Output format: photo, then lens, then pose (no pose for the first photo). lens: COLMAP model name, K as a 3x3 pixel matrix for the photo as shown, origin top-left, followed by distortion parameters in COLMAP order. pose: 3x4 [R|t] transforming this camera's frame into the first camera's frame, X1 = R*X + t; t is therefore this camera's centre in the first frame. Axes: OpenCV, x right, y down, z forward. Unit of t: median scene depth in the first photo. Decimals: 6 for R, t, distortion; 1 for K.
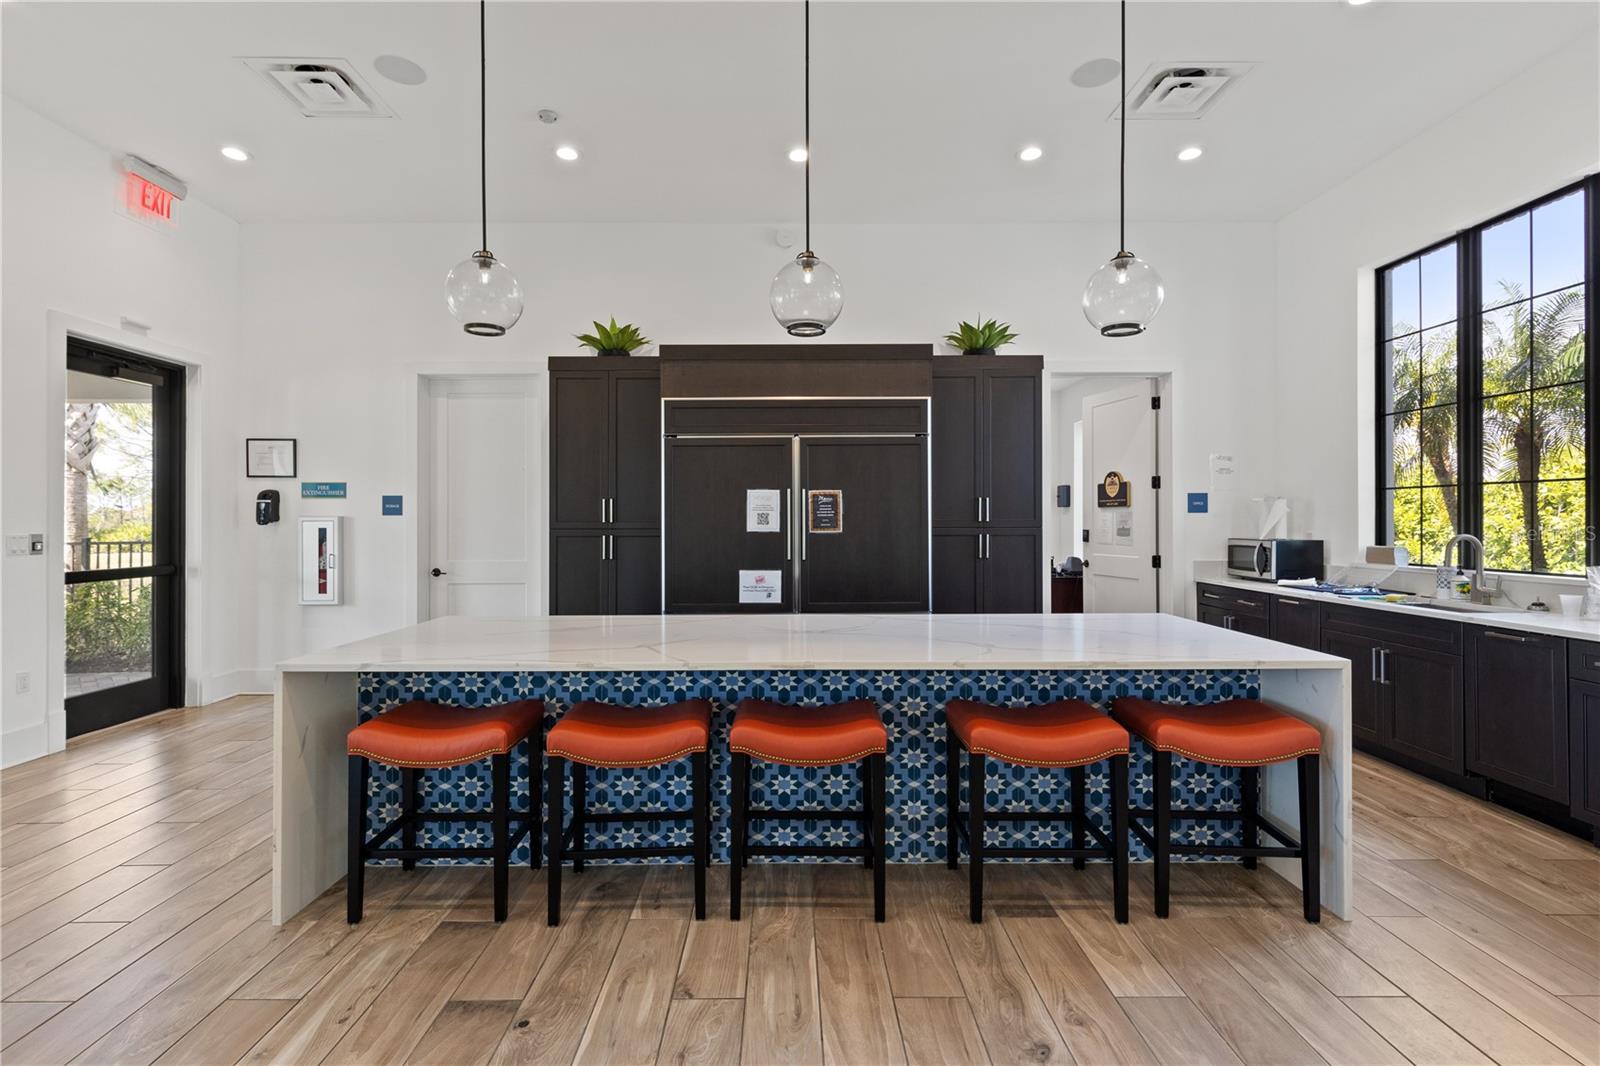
lens RADIAL K [[727.9, 0, 788.6], [0, 727.9, 528.5], [0, 0, 1]] dist [-0.000287, -0.000062]
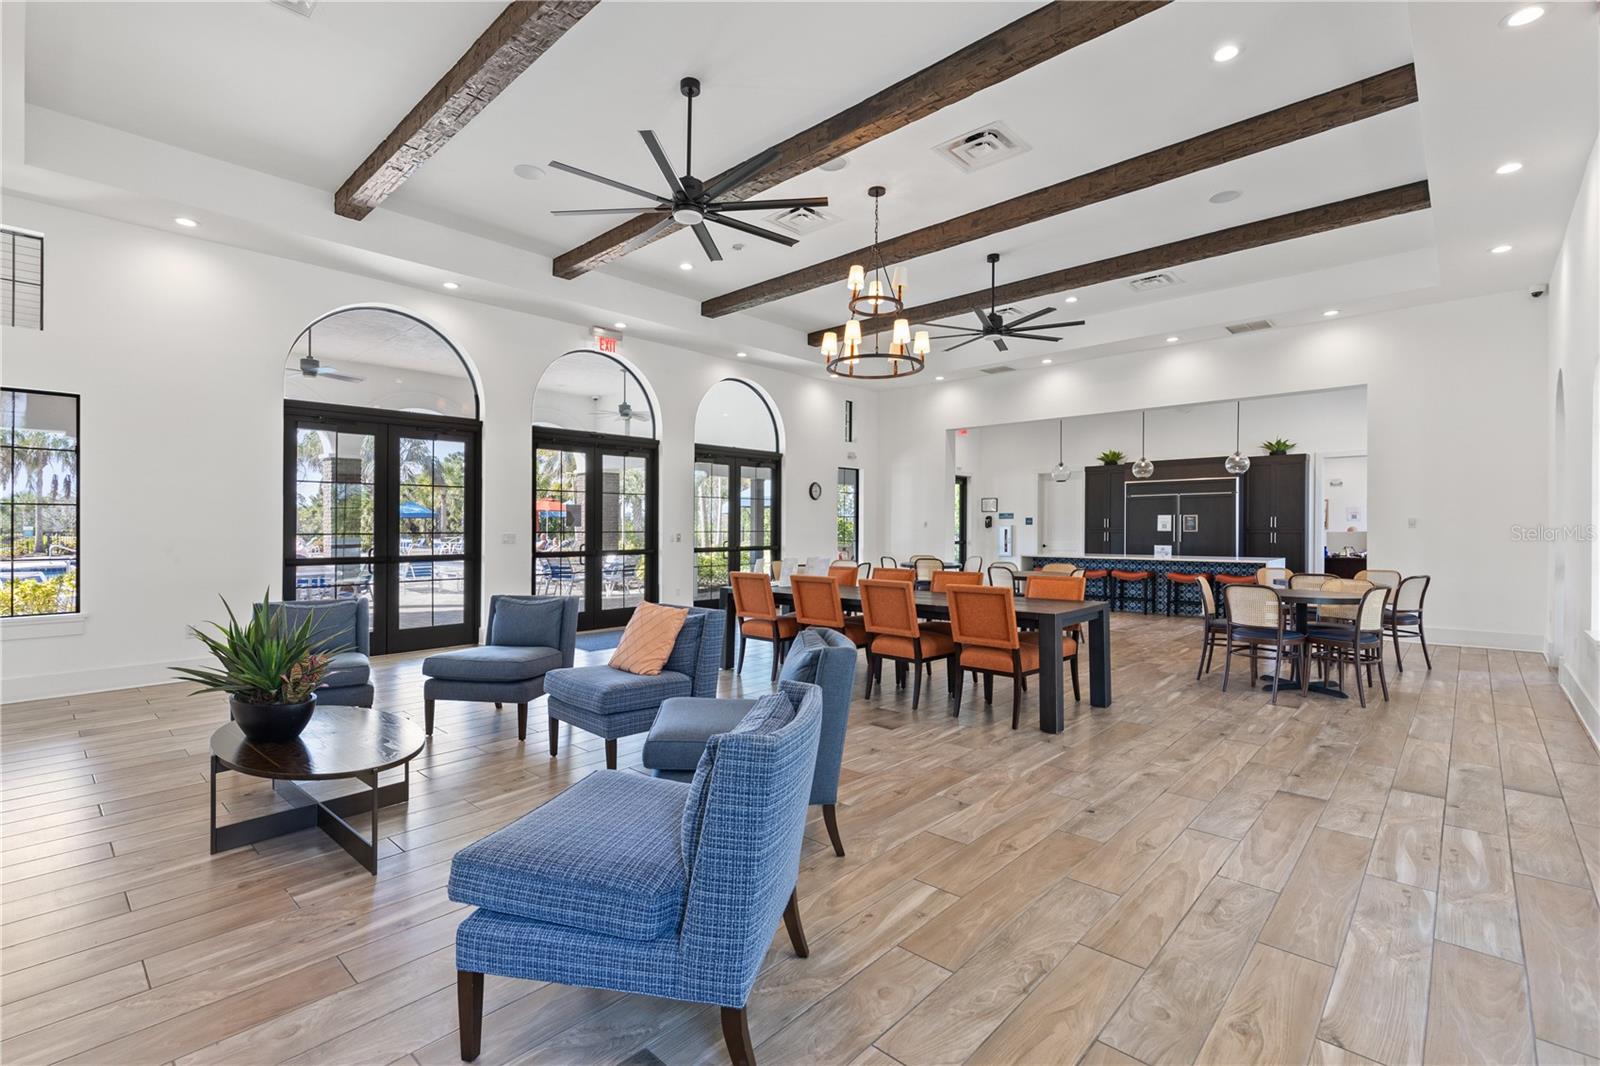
lens RADIAL K [[727.9, 0, 788.6], [0, 727.9, 528.5], [0, 0, 1]] dist [-0.000287, -0.000062]
pose [[0.725145, 0.002345, -0.688592, 0.741377], [-0.007376, 0.999963, -0.004362, 0.015591], [0.688557, 0.008243, 0.725135, -1.736671]]
